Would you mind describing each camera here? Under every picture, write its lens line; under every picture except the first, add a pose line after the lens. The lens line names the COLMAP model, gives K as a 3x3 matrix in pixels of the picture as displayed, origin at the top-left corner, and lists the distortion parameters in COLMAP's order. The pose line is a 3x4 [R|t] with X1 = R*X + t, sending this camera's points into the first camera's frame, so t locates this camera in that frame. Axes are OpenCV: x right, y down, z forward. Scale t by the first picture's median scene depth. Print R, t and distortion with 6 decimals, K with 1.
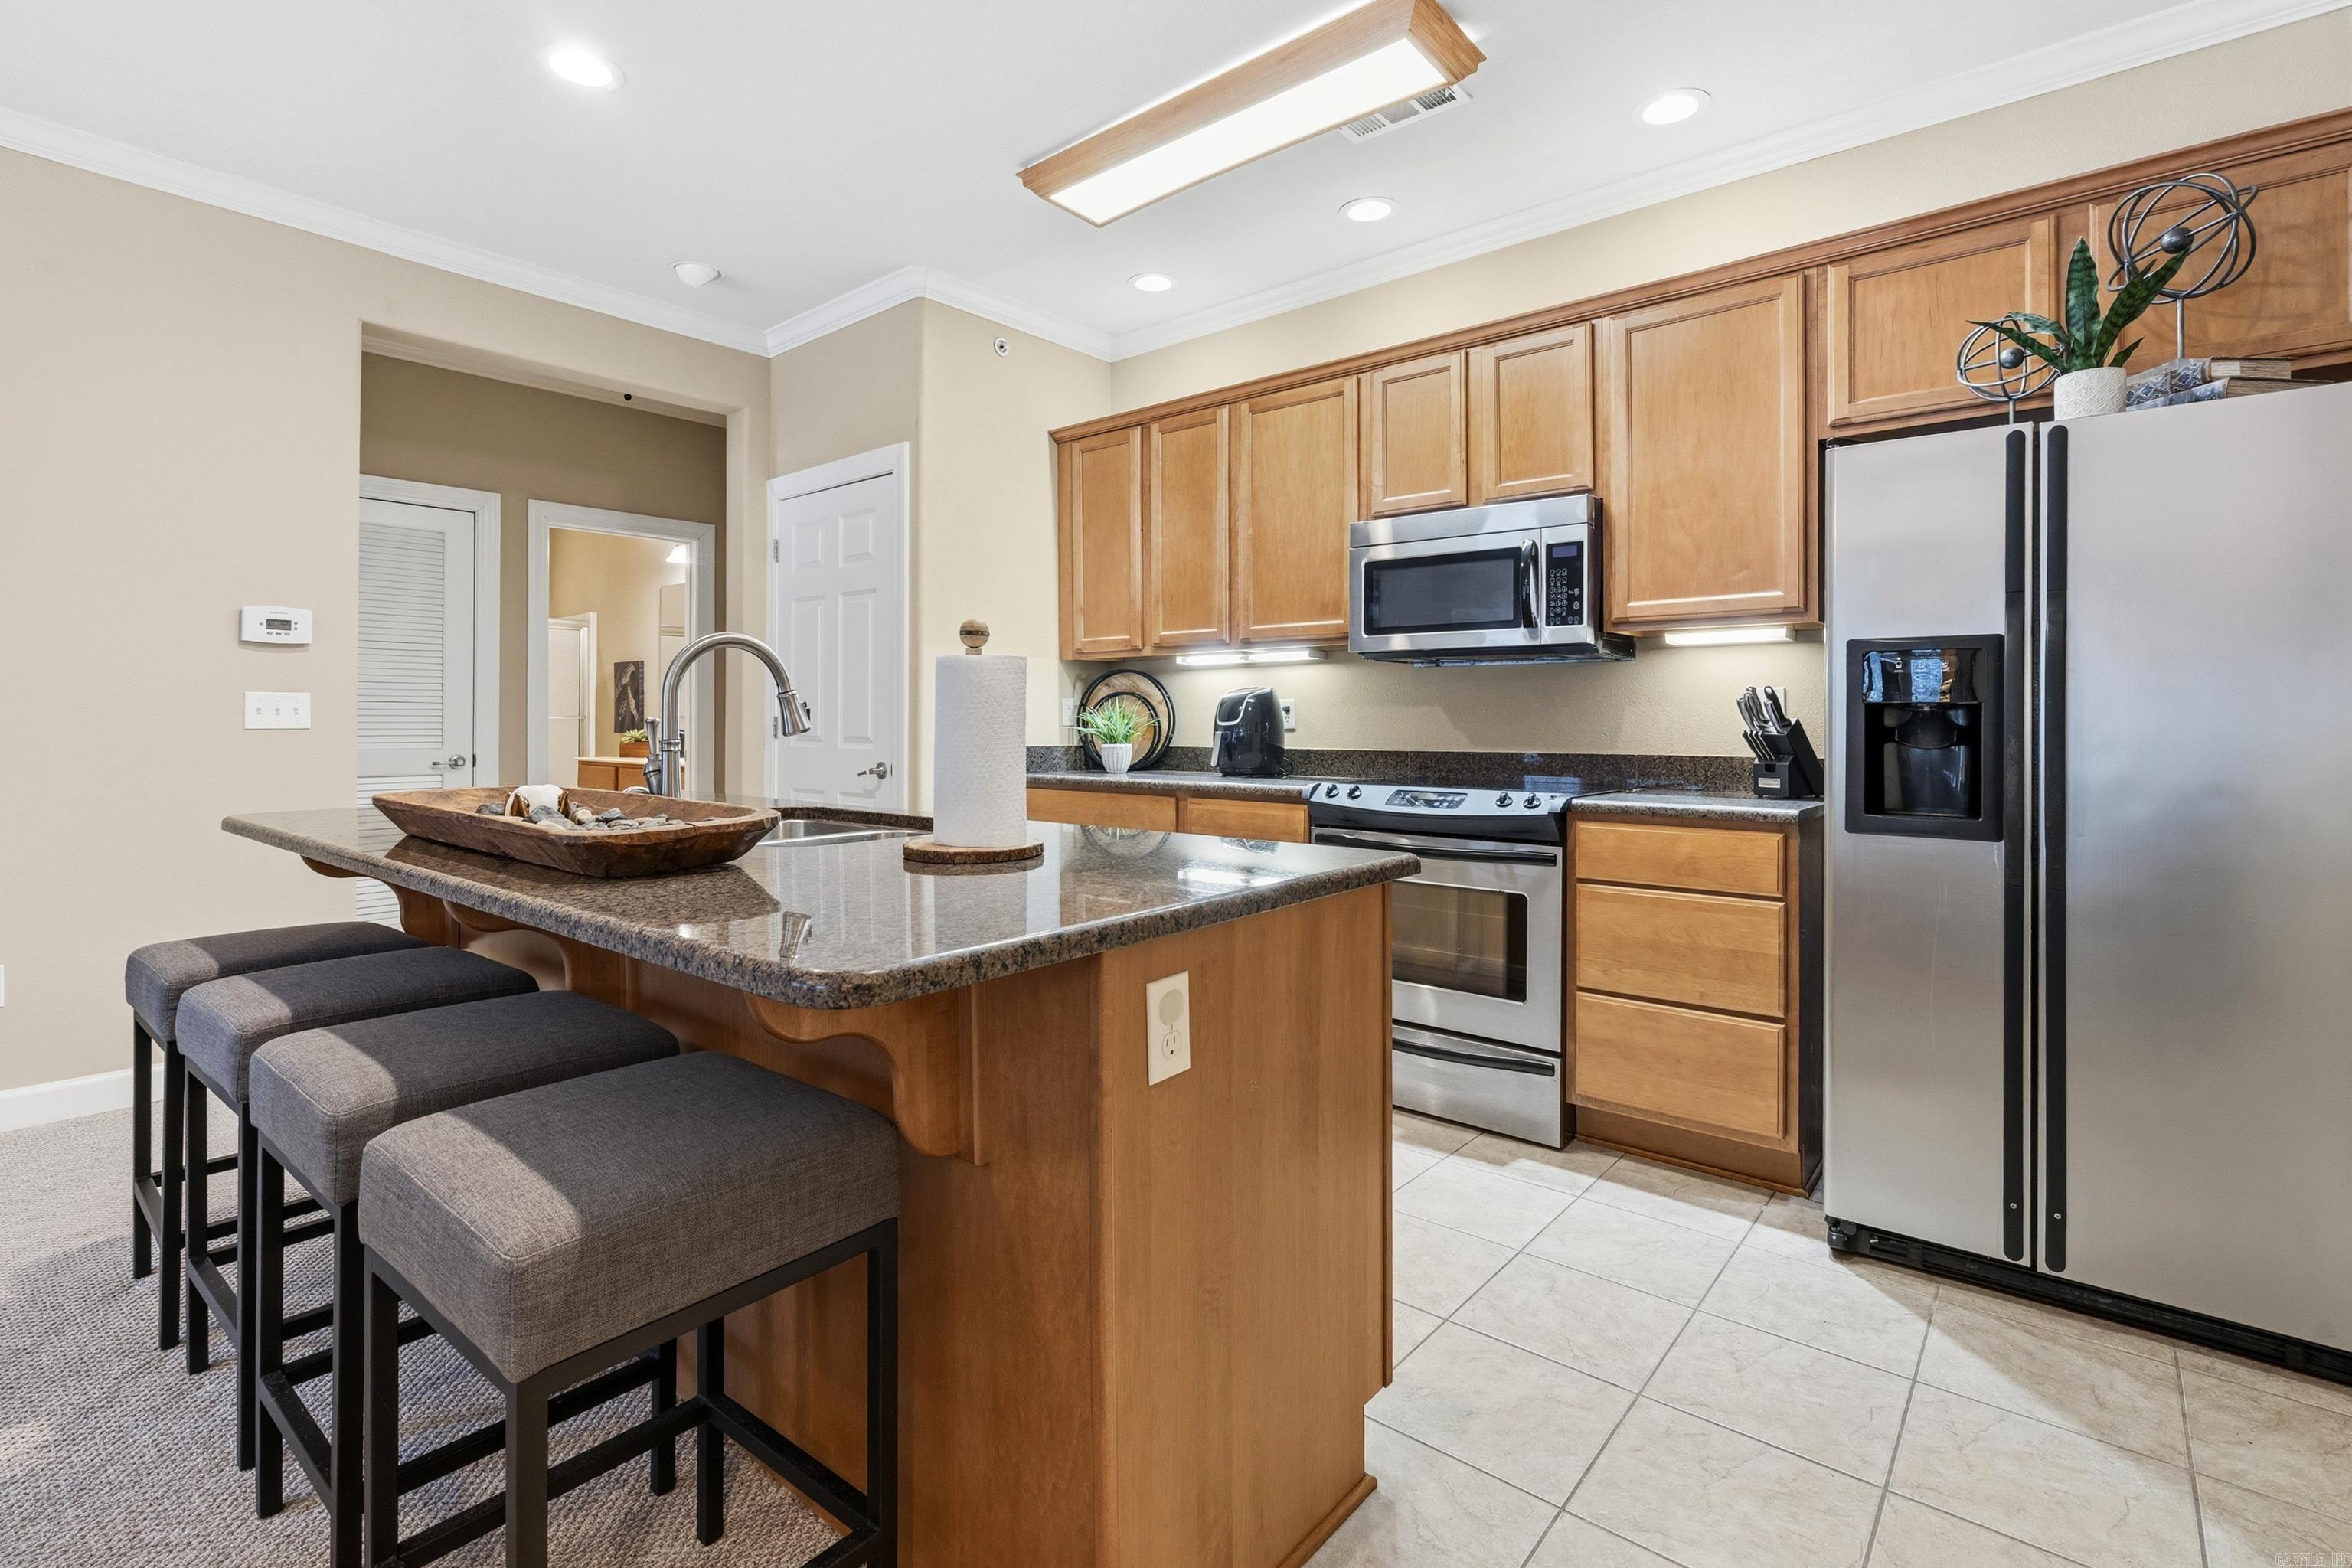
lens RADIAL K [[1088.5, 0, 1165.6], [0, 1088.5, 724.4], [0, 0, 1]] dist [-0.004232, 0.000243]
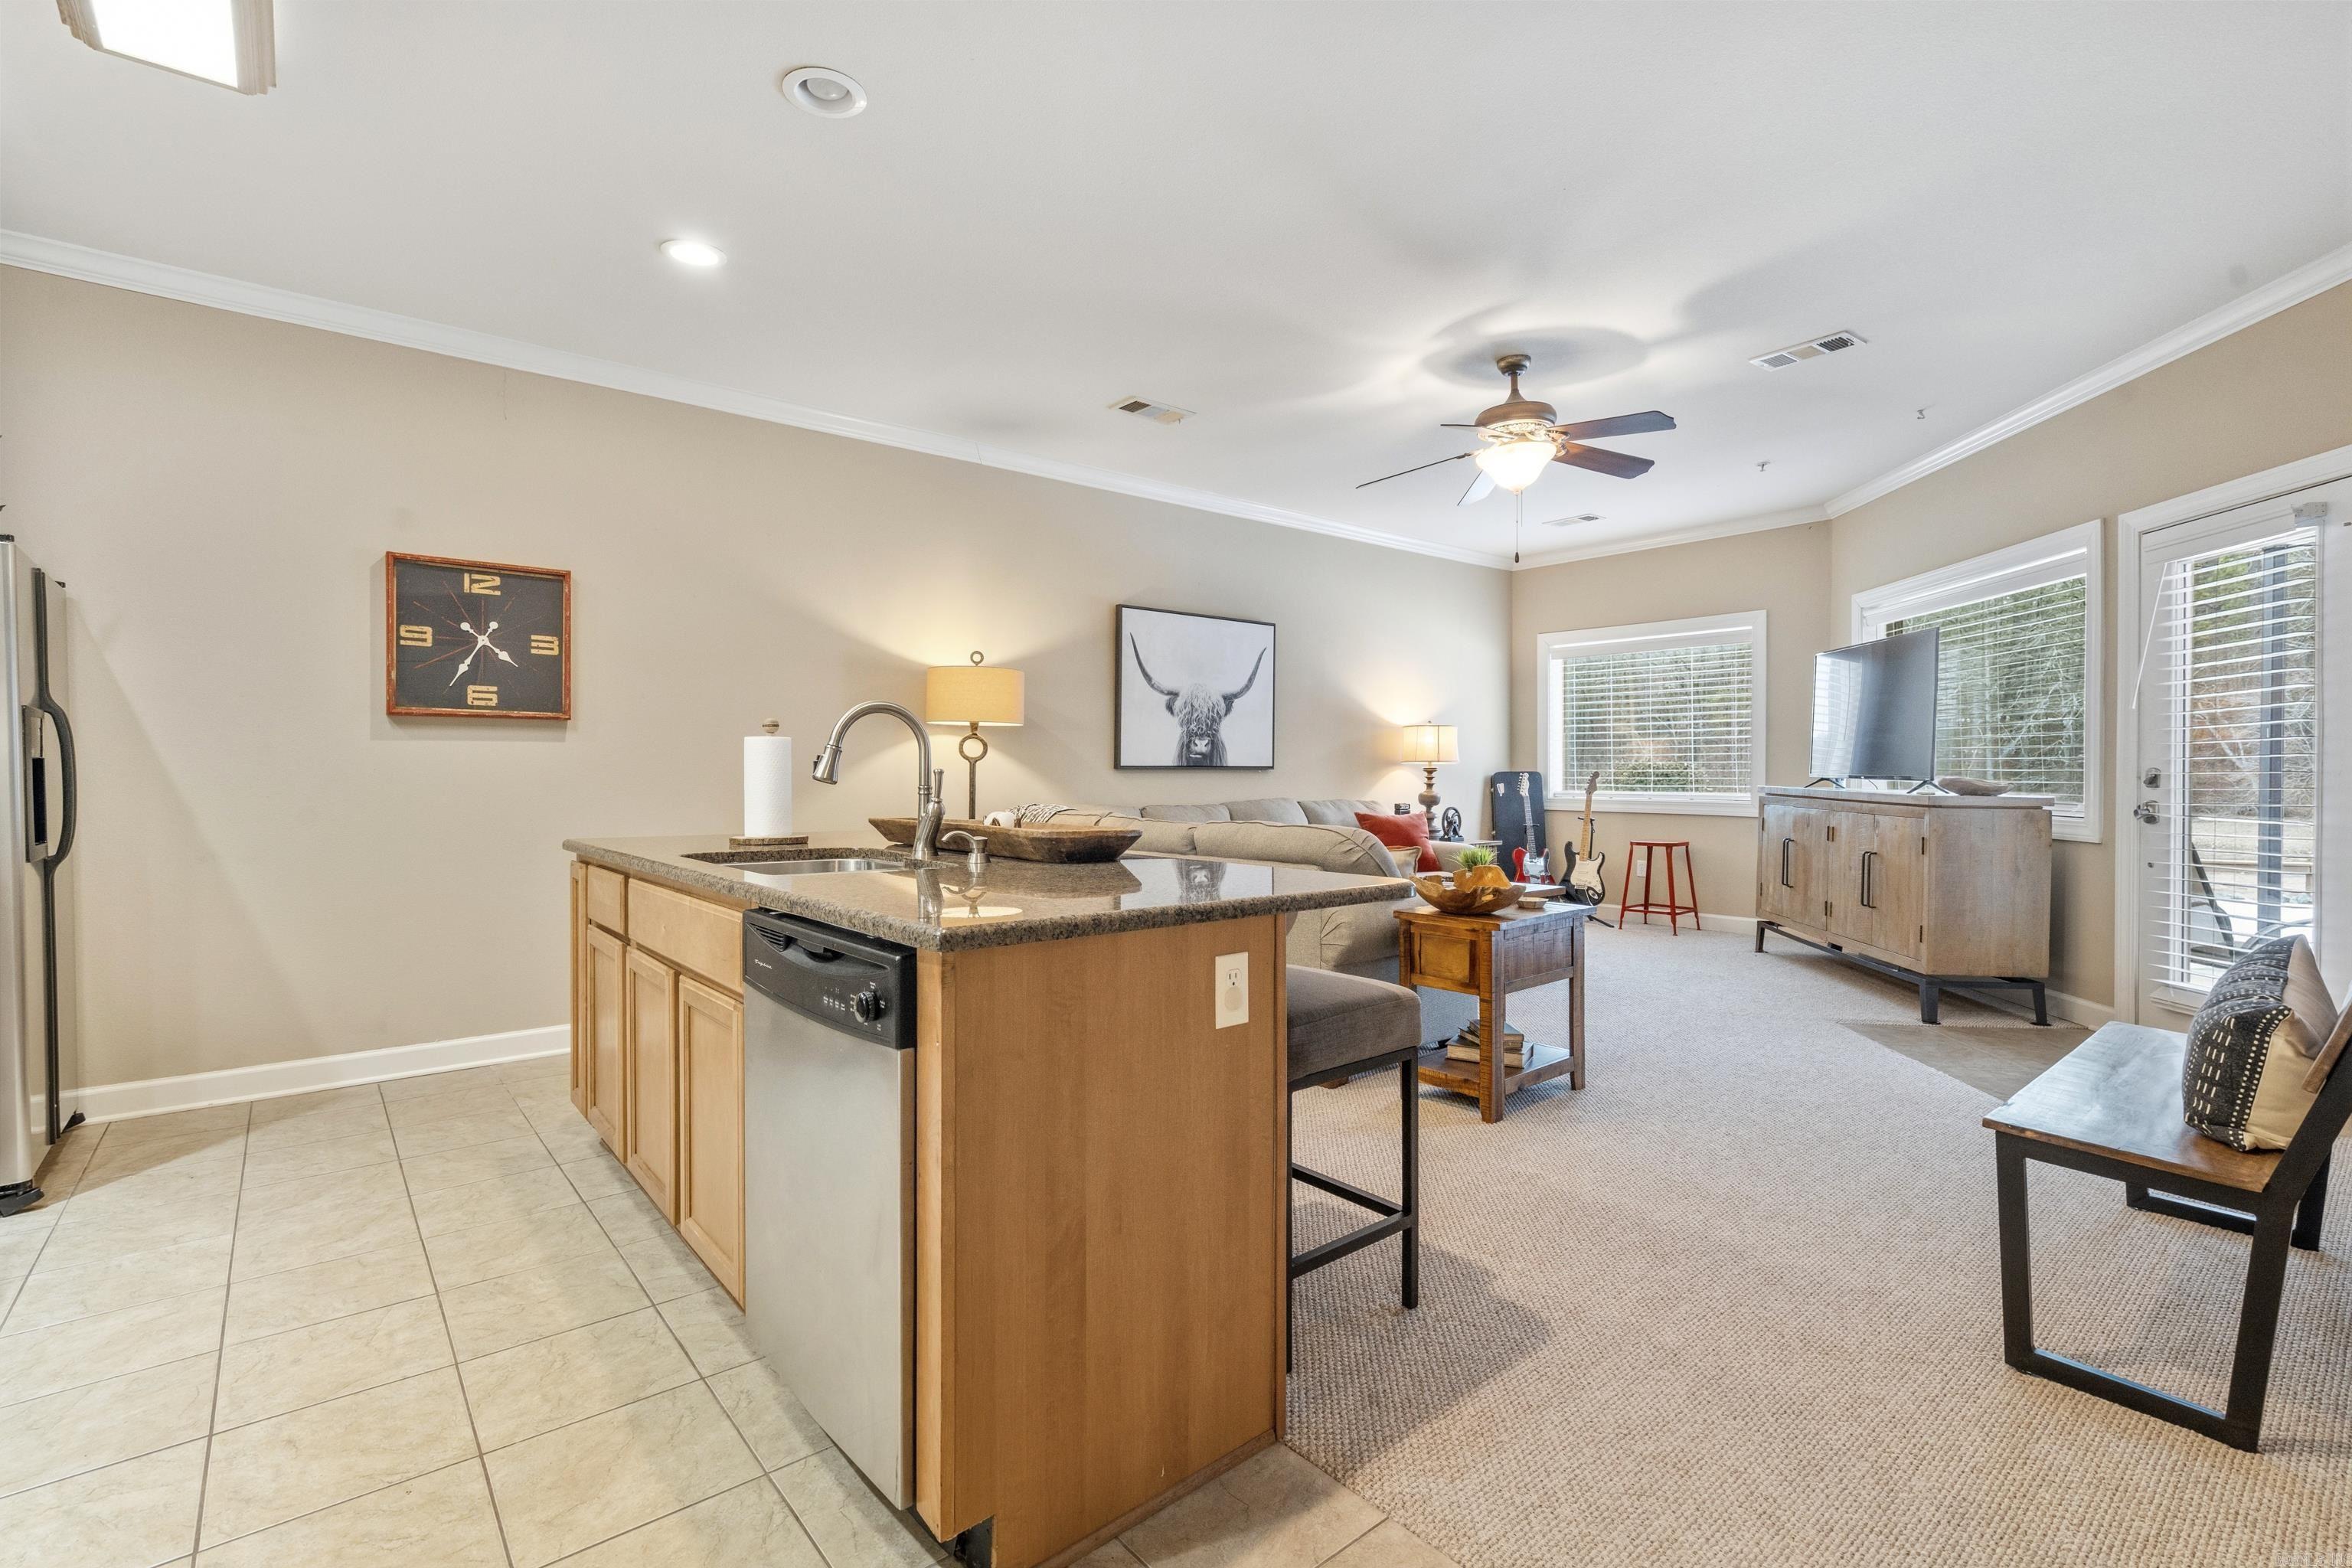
lens RADIAL K [[1063.0, 0, 1166.8], [0, 1063.0, 782.9], [0, 0, 1]] dist [-0.001698, 0.000754]
pose [[-0.983881, -0.001558, 0.178819, -0.523355], [0.001144, 0.999887, 0.015003, -0.003982], [-0.178823, 0.014966, -0.983767, 1.192002]]
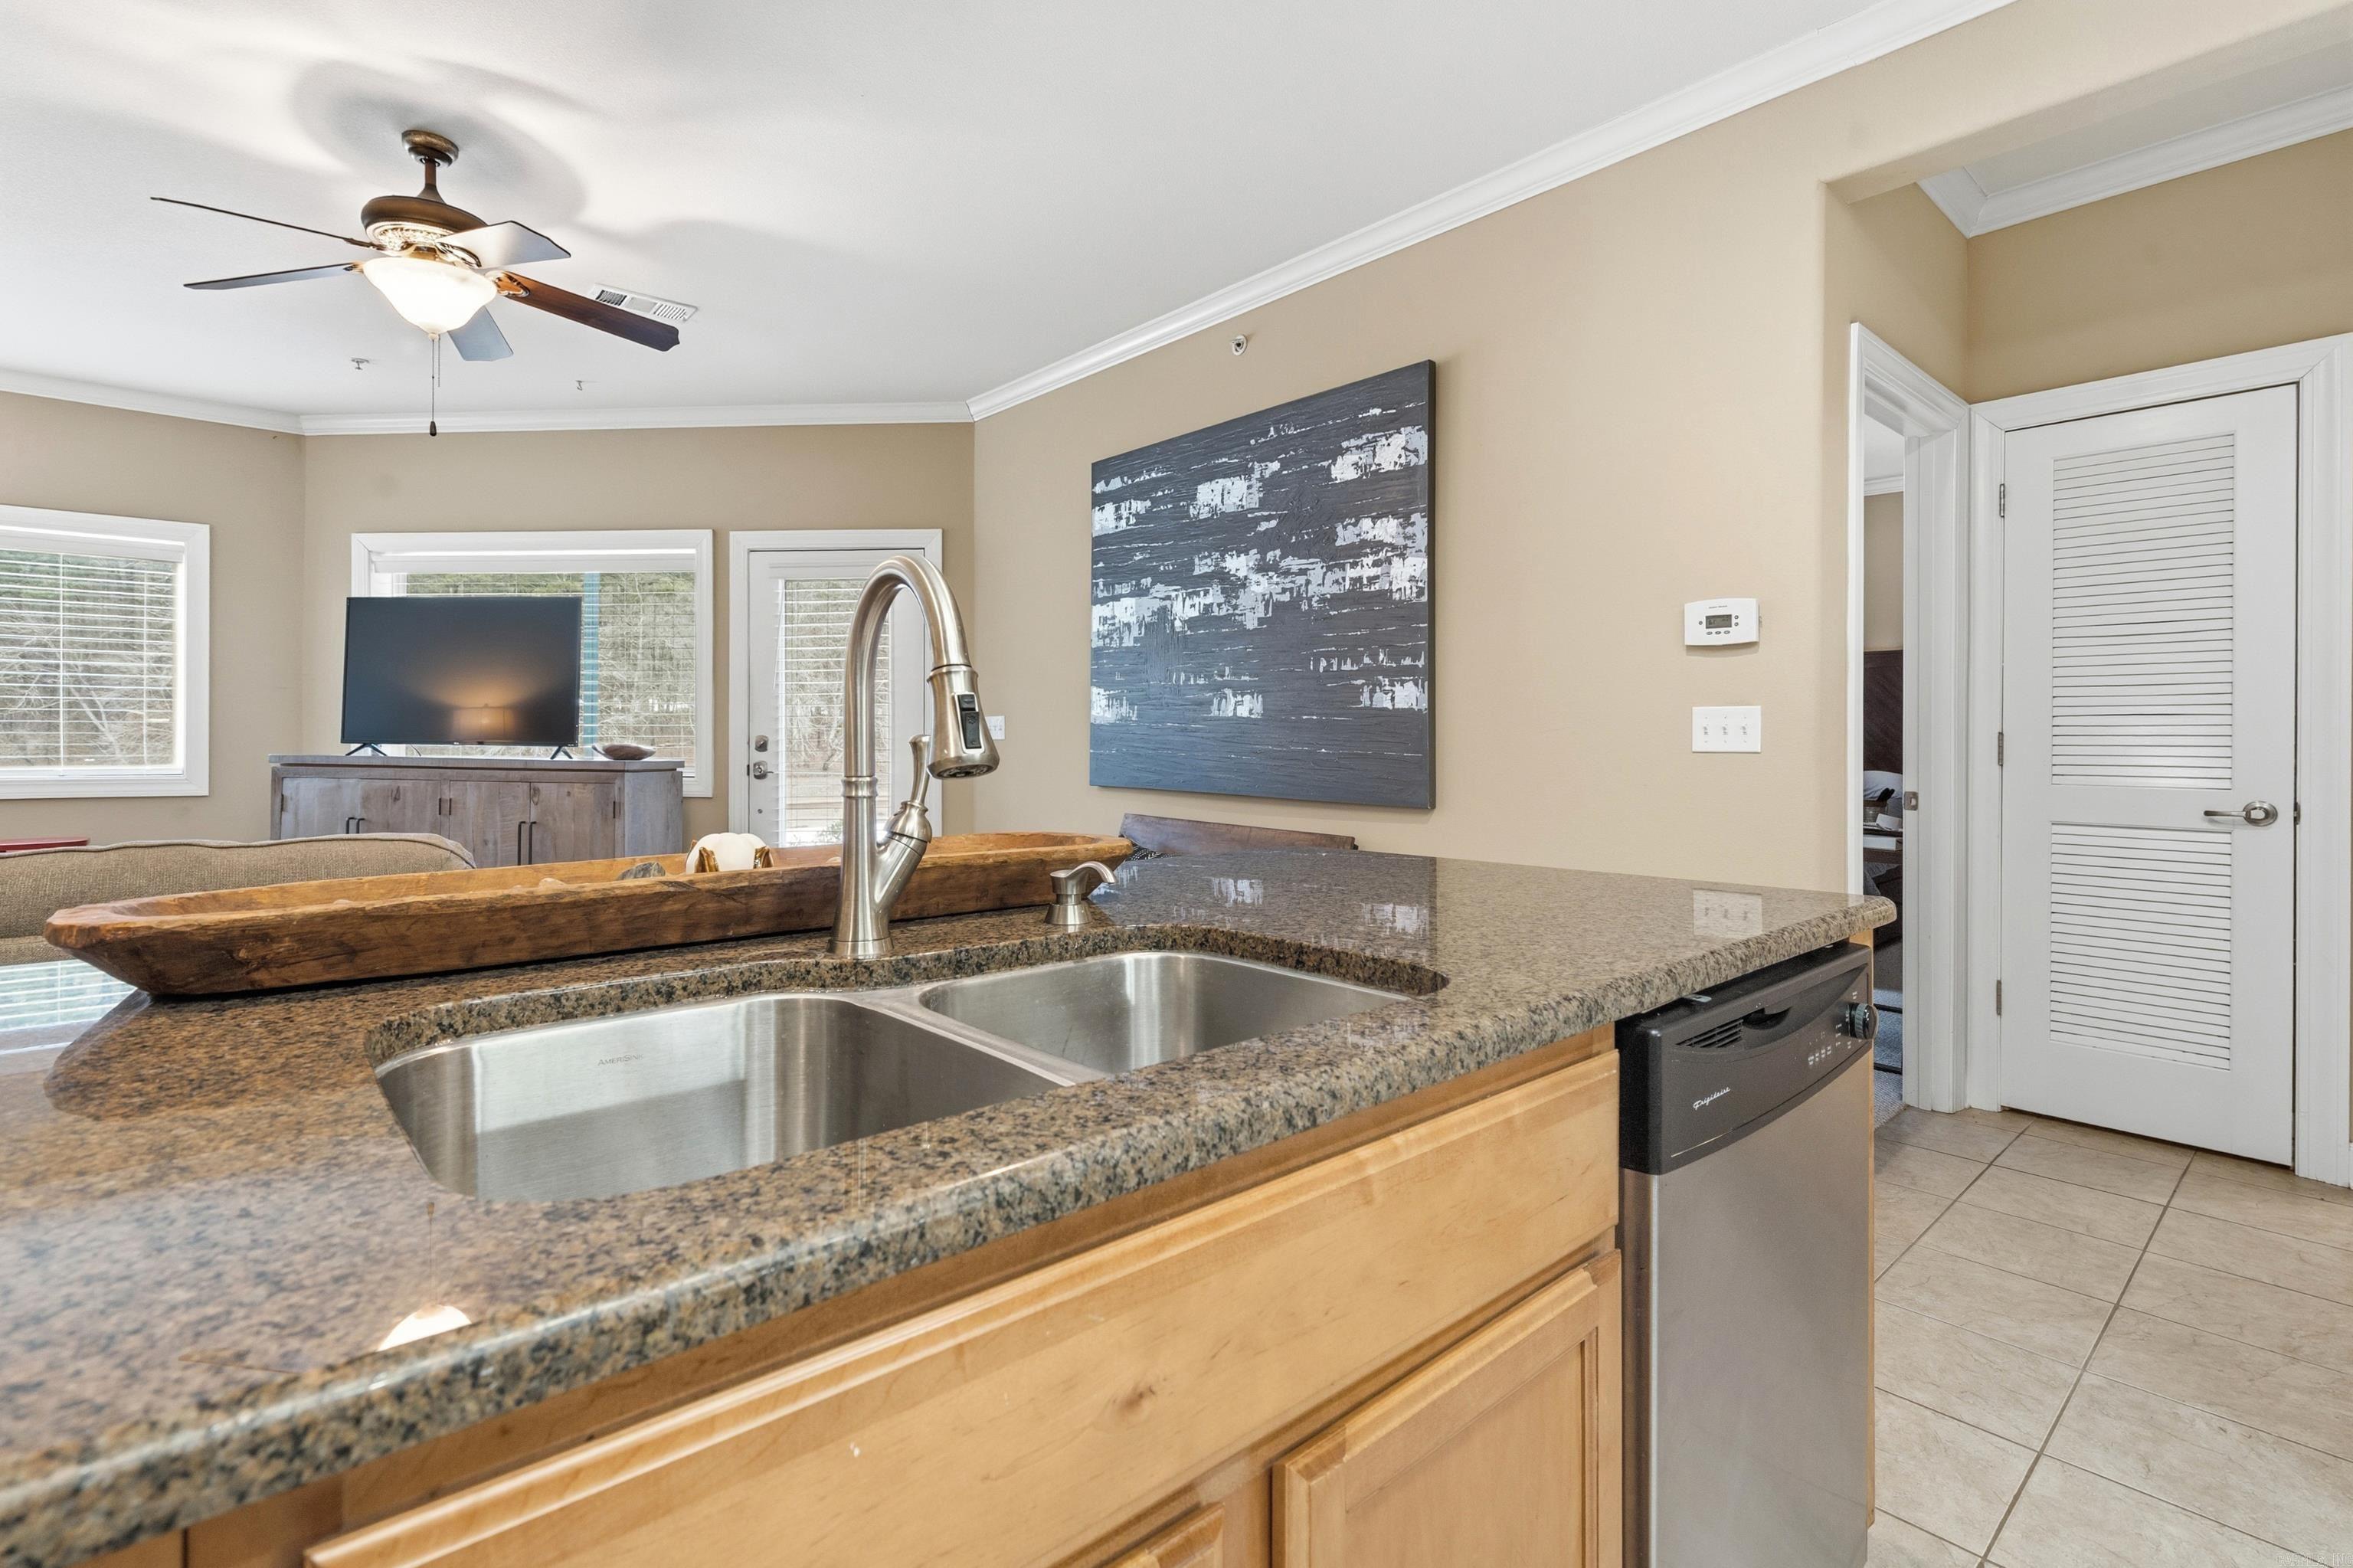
lens RADIAL K [[1089.0, 0, 1166.1], [0, 1089.0, 724.4], [0, 0, 1]] dist [-0.004232, 0.000243]
pose [[-0.151348, -0.013422, -0.988389, 0.029464], [-0.008590, 0.999888, -0.012263, -0.002897], [0.988443, 0.006635, -0.151446, 0.658446]]
